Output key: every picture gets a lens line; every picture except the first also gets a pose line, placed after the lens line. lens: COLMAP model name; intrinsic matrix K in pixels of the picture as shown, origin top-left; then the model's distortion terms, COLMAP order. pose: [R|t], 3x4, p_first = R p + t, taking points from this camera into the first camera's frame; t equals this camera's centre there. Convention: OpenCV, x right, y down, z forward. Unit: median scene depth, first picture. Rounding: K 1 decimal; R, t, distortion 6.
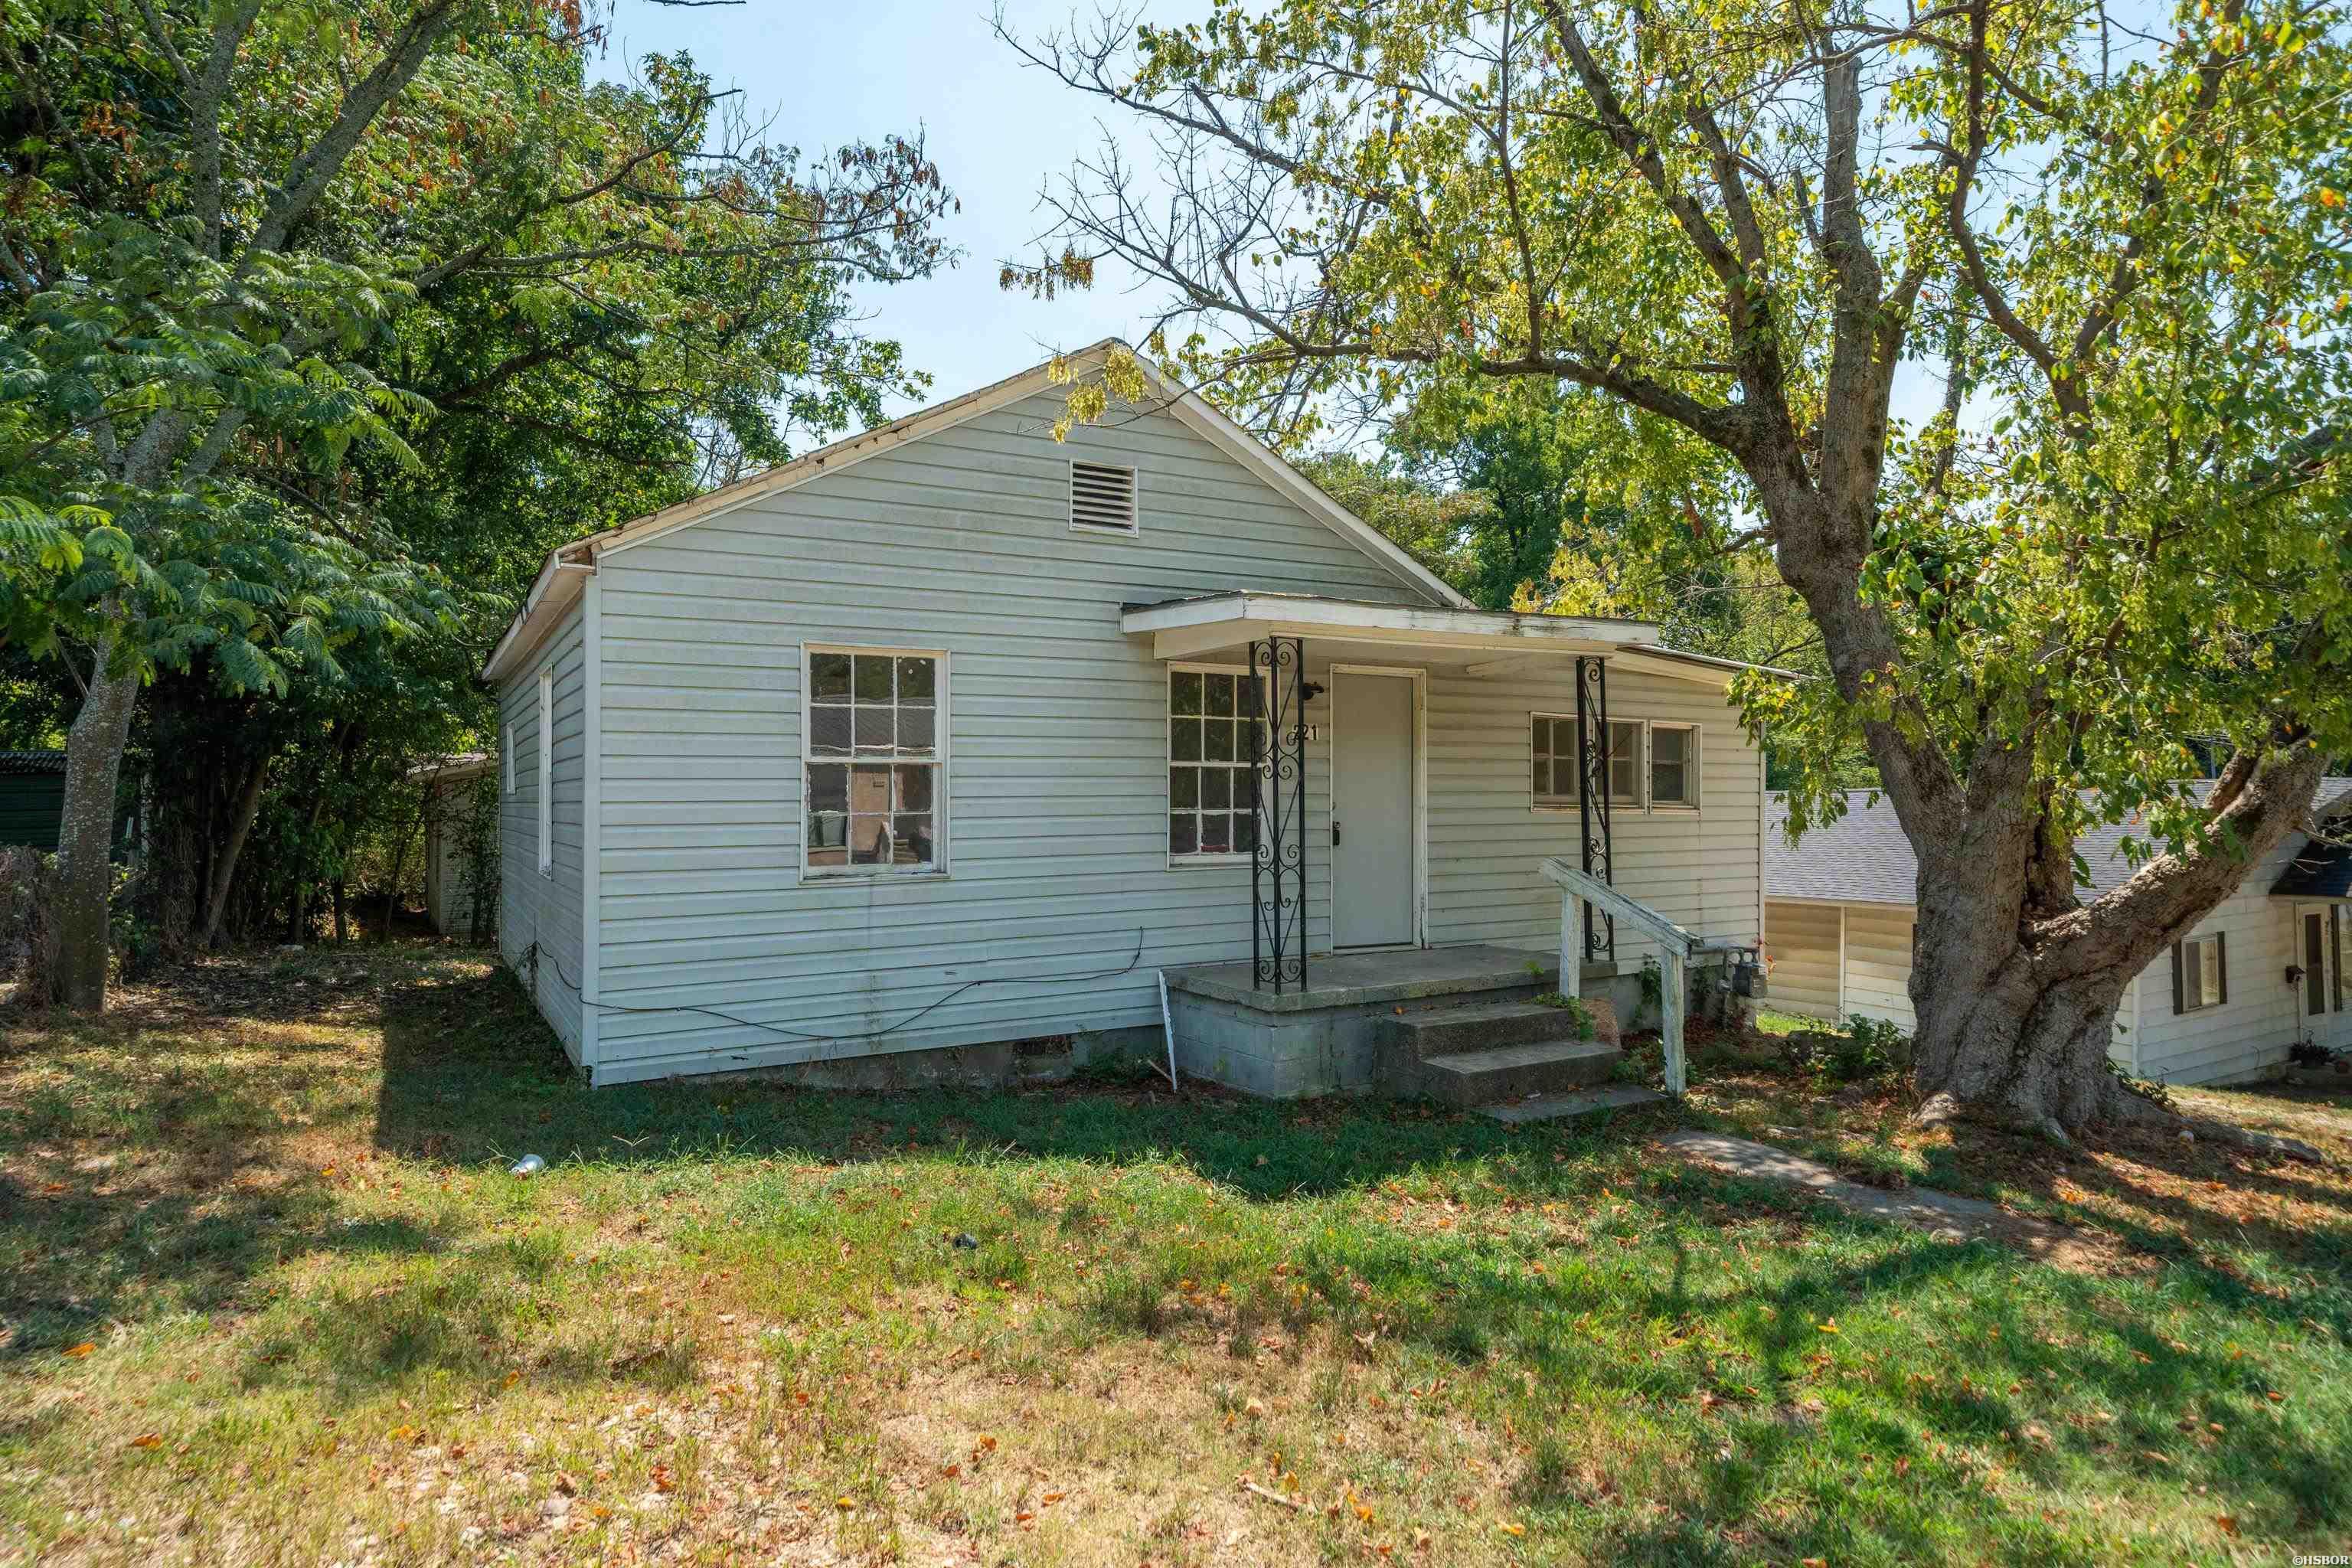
lens RADIAL K [[1328.8, 0, 1177.7], [0, 1328.8, 770.8], [0, 0, 1]] dist [0.006245, 0.000932]
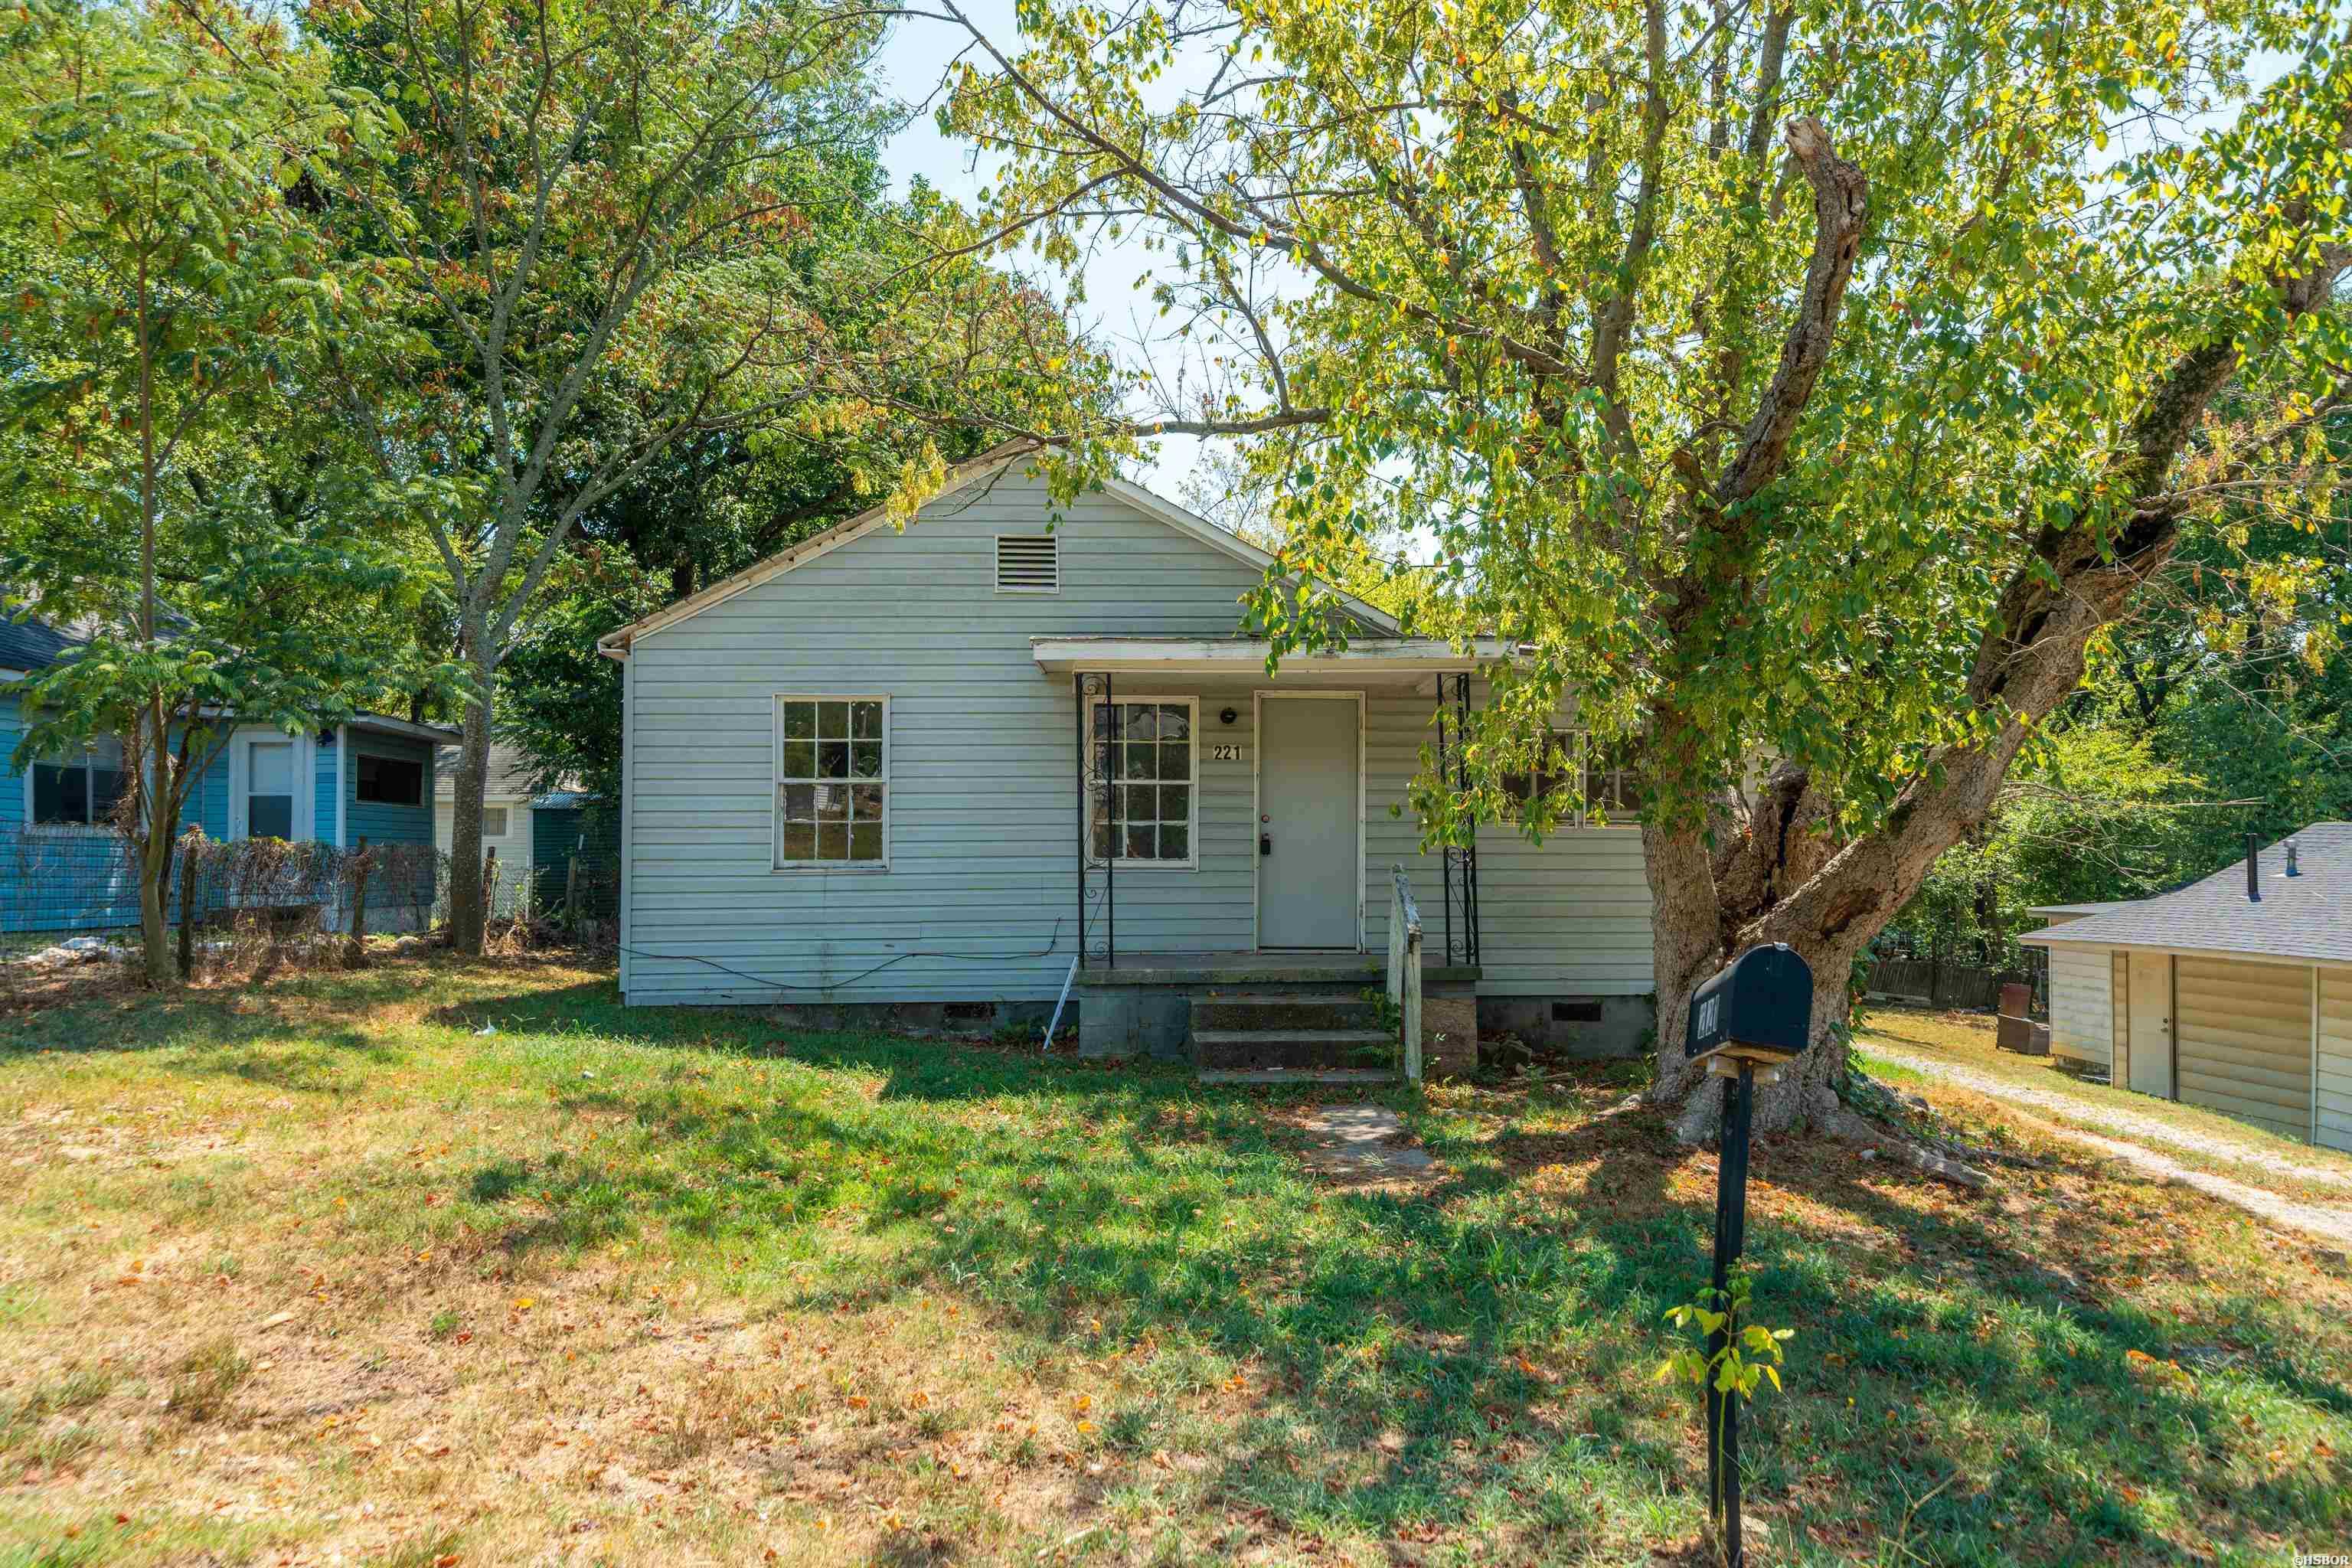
lens RADIAL K [[1466.4, 0, 1179.3], [0, 1466.4, 793.7], [0, 0, 1]] dist [0.003603, 0.002312]
pose [[0.890210, -0.012379, -0.455381, 0.723540], [0.006006, 0.999863, -0.015438, 0.028686], [0.455510, 0.011008, 0.890163, -0.135582]]
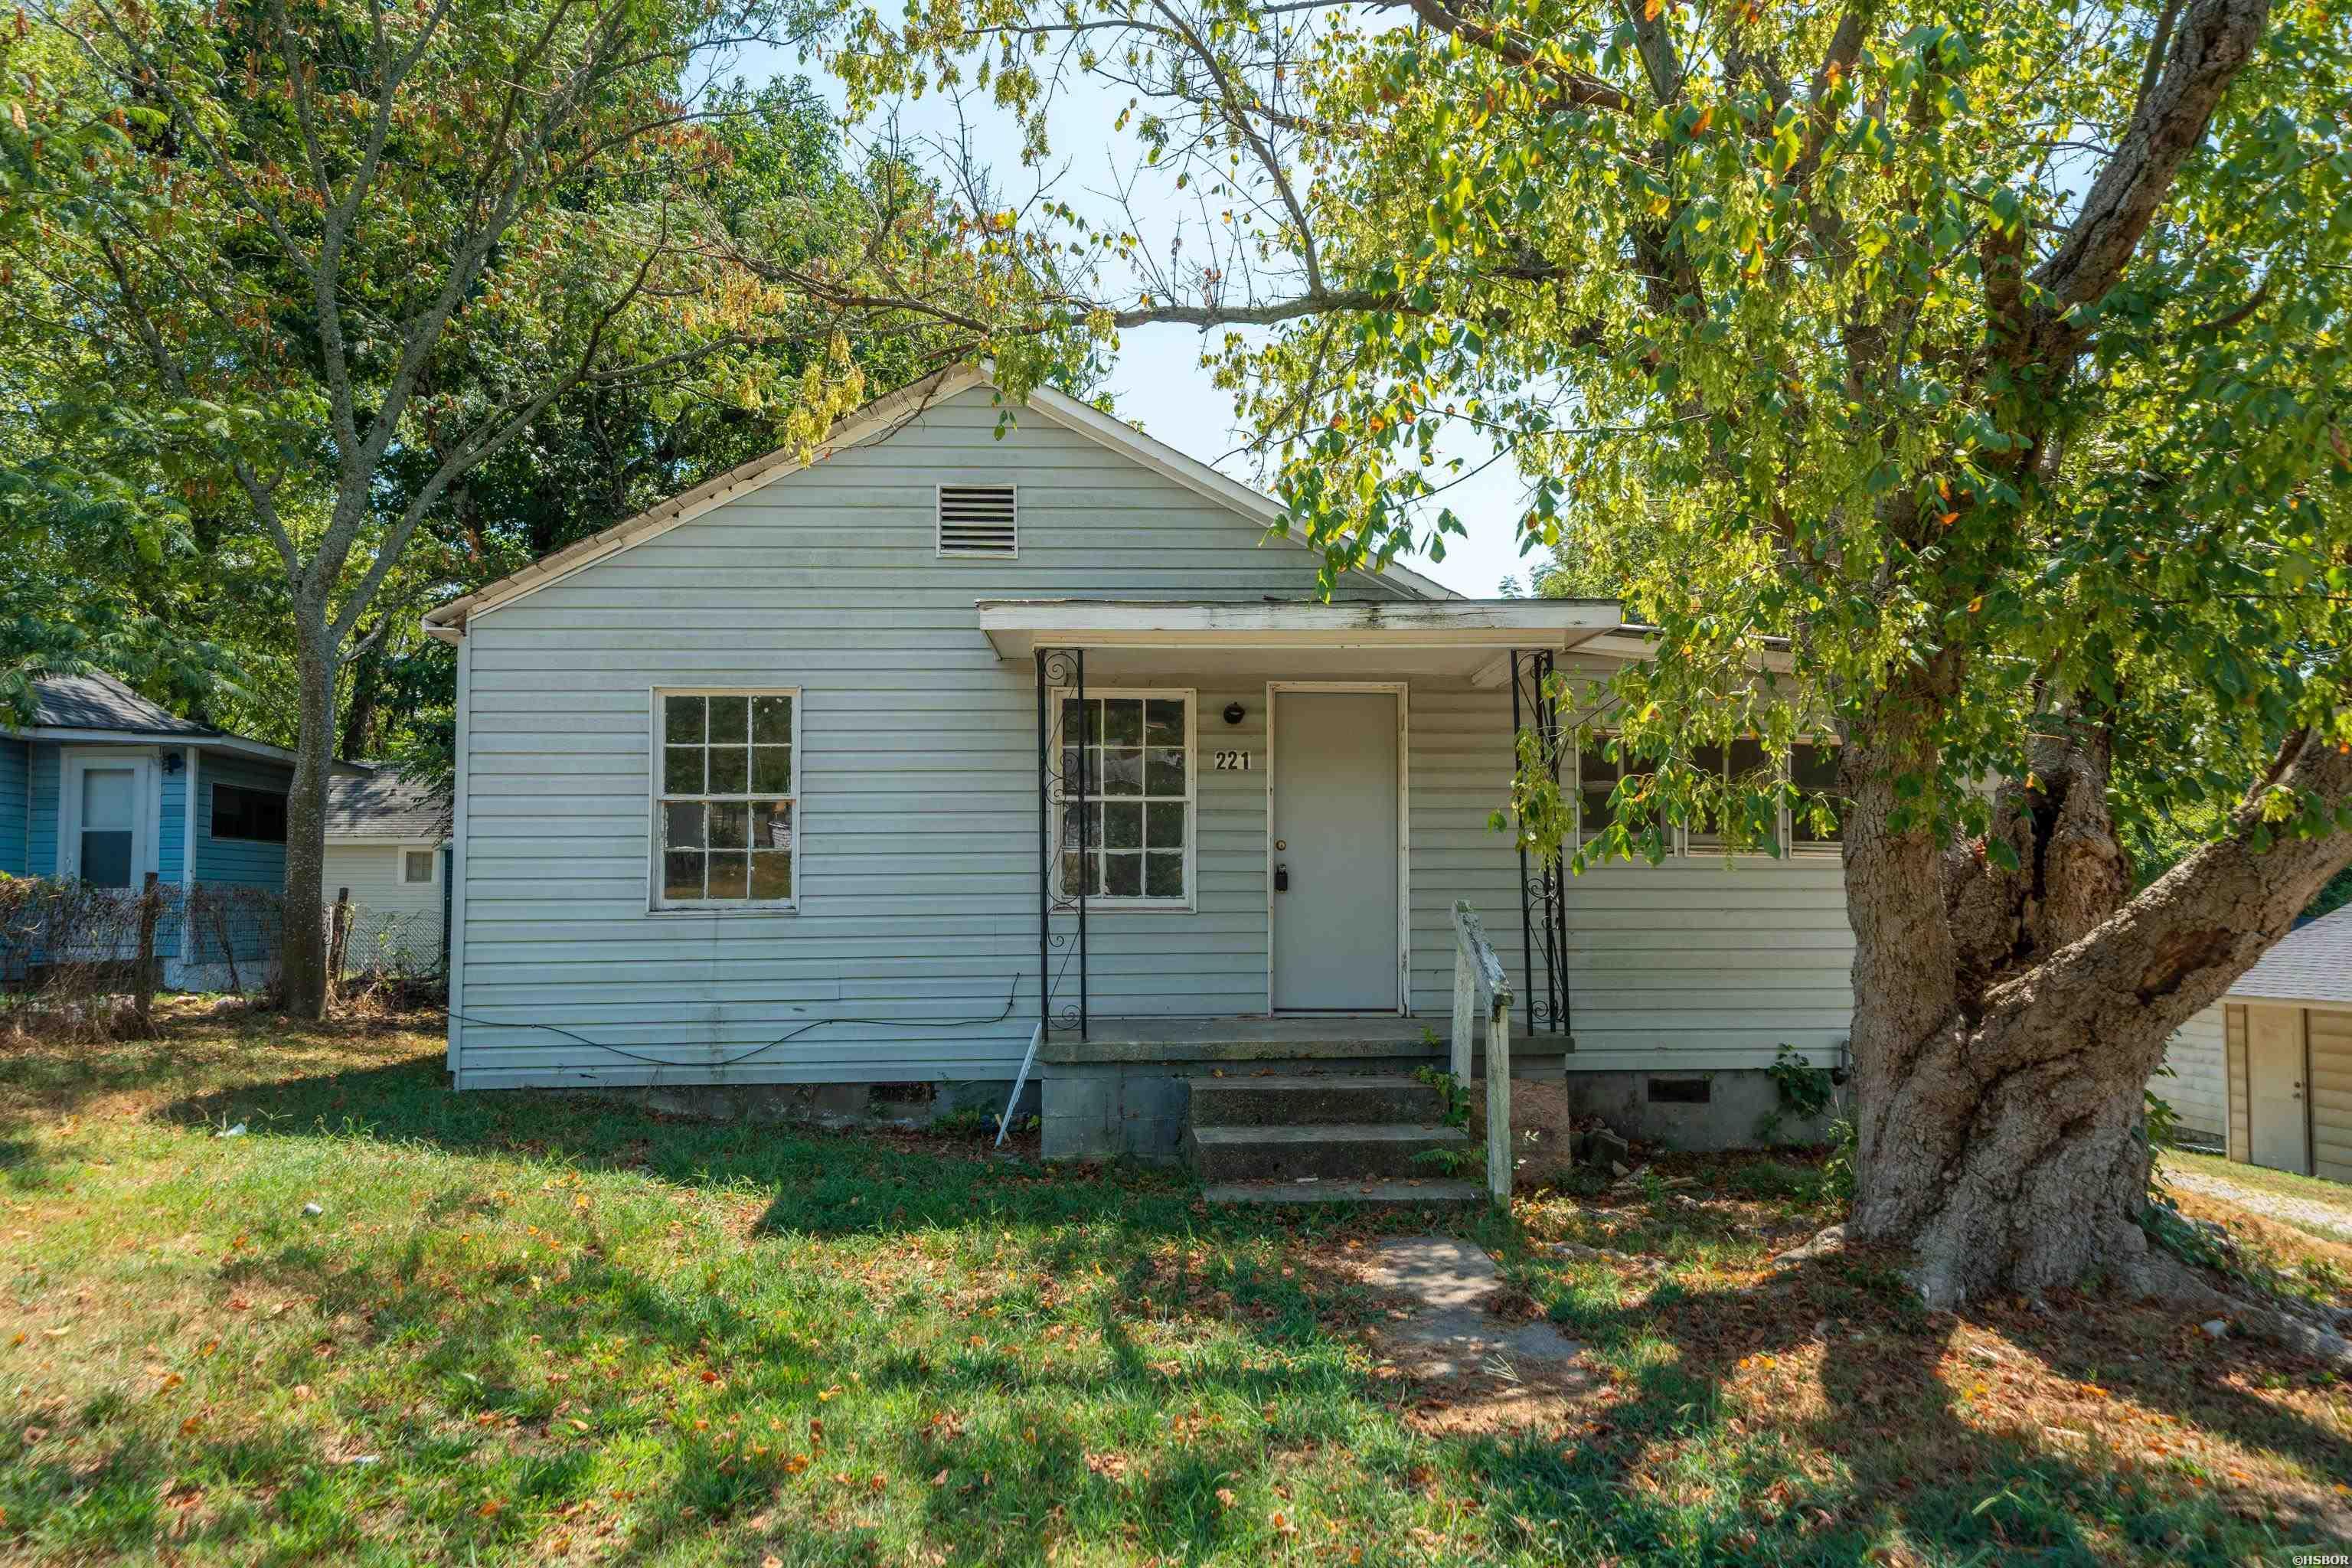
lens RADIAL K [[1466.4, 0, 1171.4], [0, 1466.4, 804.5], [0, 0, 1]] dist [0.003603, 0.002312]
pose [[0.893852, -0.026428, -0.447583, 0.573295], [0.008841, 0.999106, -0.041338, 0.046388], [0.448275, 0.032993, 0.893287, 0.137481]]
